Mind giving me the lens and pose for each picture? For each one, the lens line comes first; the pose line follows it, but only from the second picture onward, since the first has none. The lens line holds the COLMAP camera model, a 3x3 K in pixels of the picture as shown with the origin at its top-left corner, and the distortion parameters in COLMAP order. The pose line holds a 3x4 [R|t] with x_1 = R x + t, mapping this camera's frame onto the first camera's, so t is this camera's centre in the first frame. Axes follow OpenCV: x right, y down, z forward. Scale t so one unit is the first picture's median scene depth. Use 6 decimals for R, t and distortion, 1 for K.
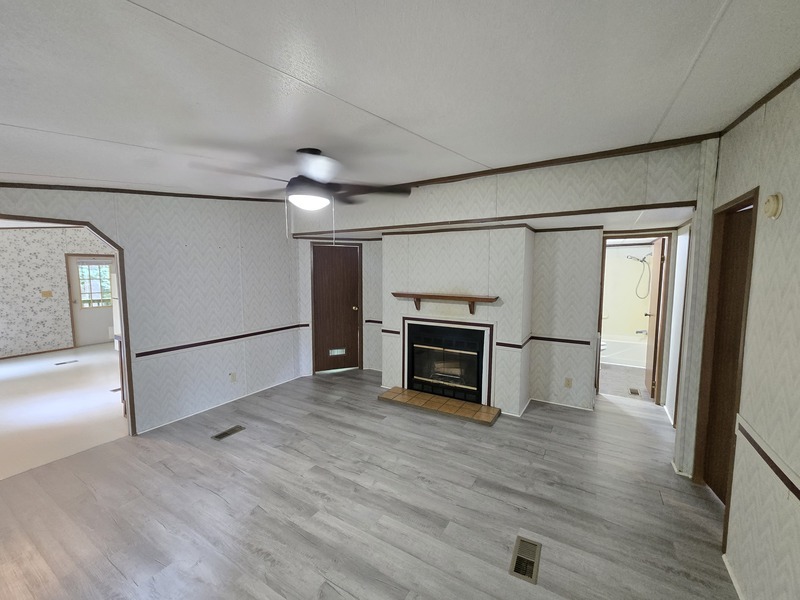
lens RADIAL K [[329.9, 0, 406.1], [0, 329.9, 297.3], [0, 0, 1]] dist [-0.003301, 0.000205]
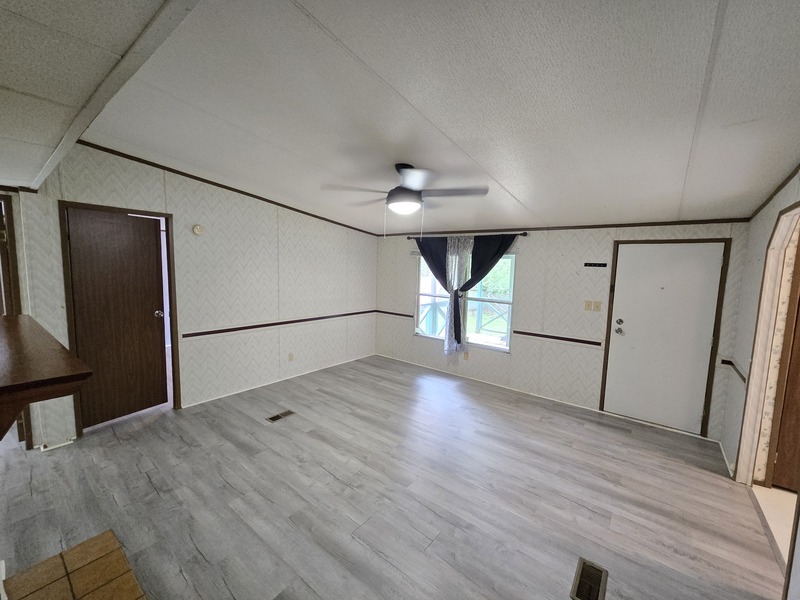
lens RADIAL K [[329.9, 0, 402.8], [0, 329.9, 300.1], [0, 0, 1]] dist [-0.003301, 0.000205]
pose [[-0.990300, -0.042926, 0.132148, -0.372208], [-0.018106, 0.982839, 0.183574, -0.140719], [-0.137760, 0.179401, -0.974083, 1.823713]]
